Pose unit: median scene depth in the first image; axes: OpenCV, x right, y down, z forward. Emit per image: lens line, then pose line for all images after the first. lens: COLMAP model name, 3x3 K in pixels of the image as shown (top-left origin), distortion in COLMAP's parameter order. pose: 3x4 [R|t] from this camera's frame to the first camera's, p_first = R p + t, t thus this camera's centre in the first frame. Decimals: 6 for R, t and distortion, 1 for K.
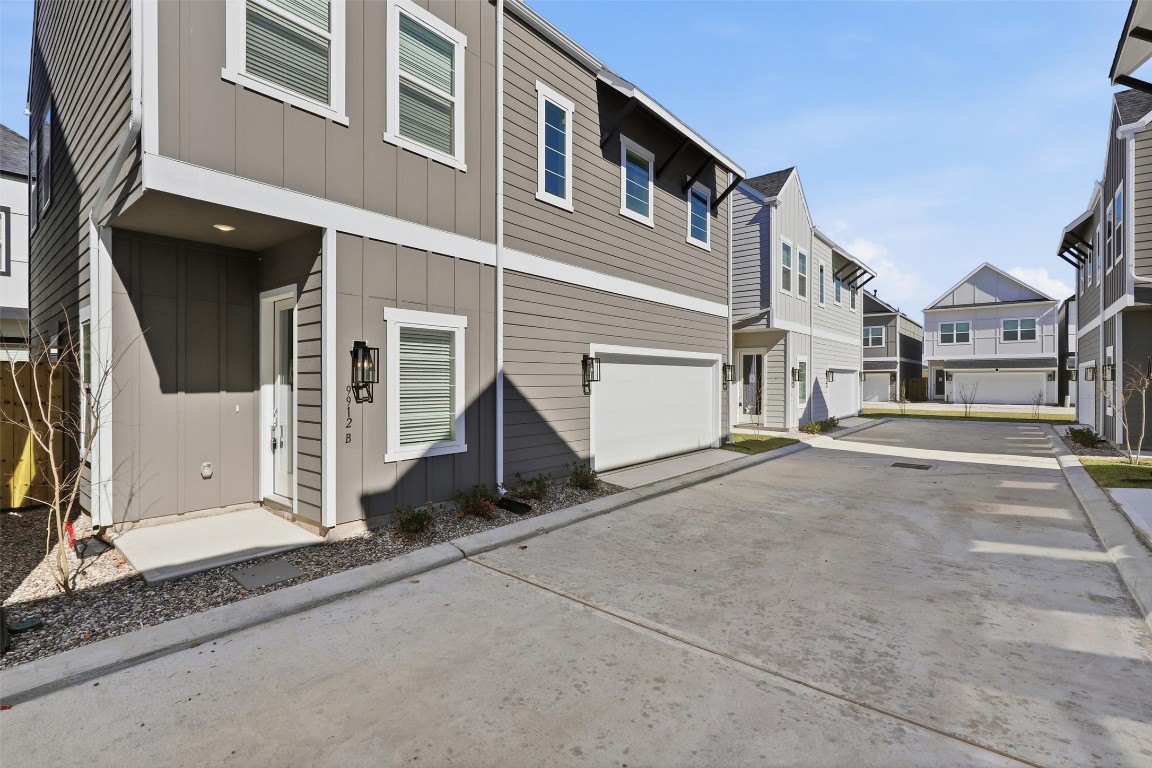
lens RADIAL K [[520.7, 0, 576.5], [0, 520.7, 384.2], [0, 0, 1]] dist [0.003606, 0.000201]
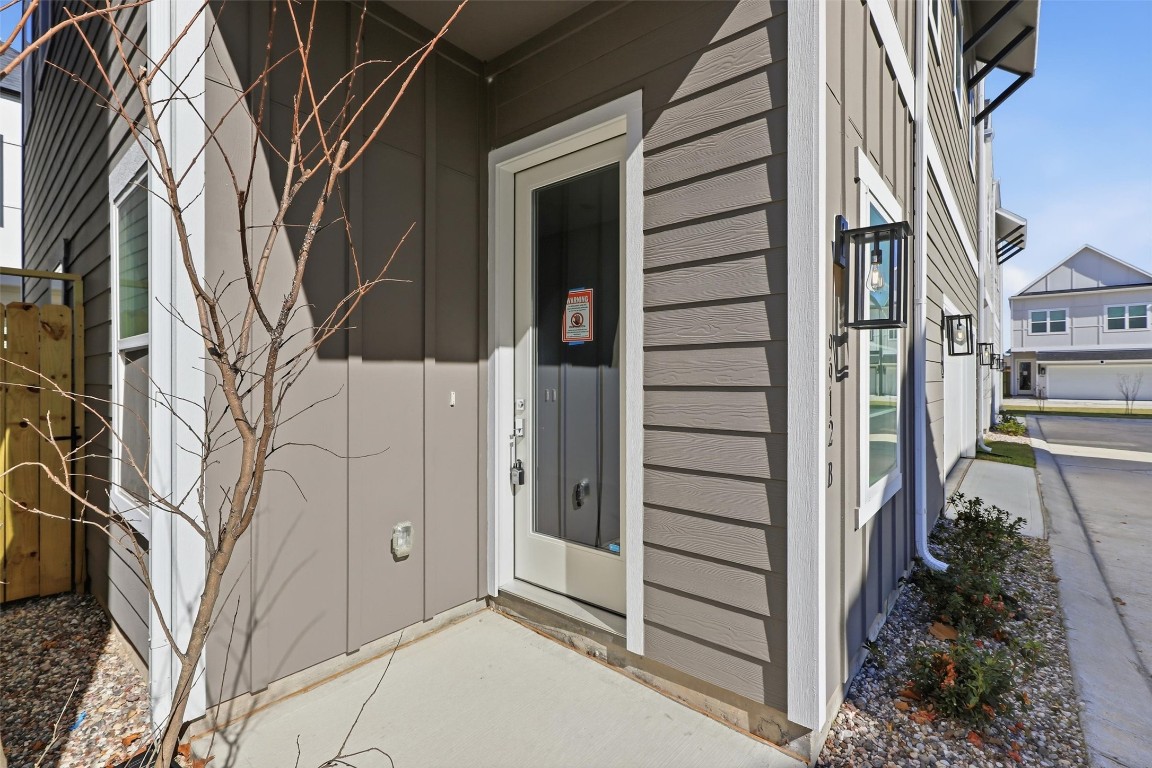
lens RADIAL K [[520.7, 0, 576.3], [0, 520.7, 381.0], [0, 0, 1]] dist [0.003606, 0.000201]
pose [[0.999985, -0.000297, -0.005452, -0.226547], [0.000294, 1.000000, -0.000590, 0.013522], [0.005452, 0.000589, 0.999985, 0.229282]]
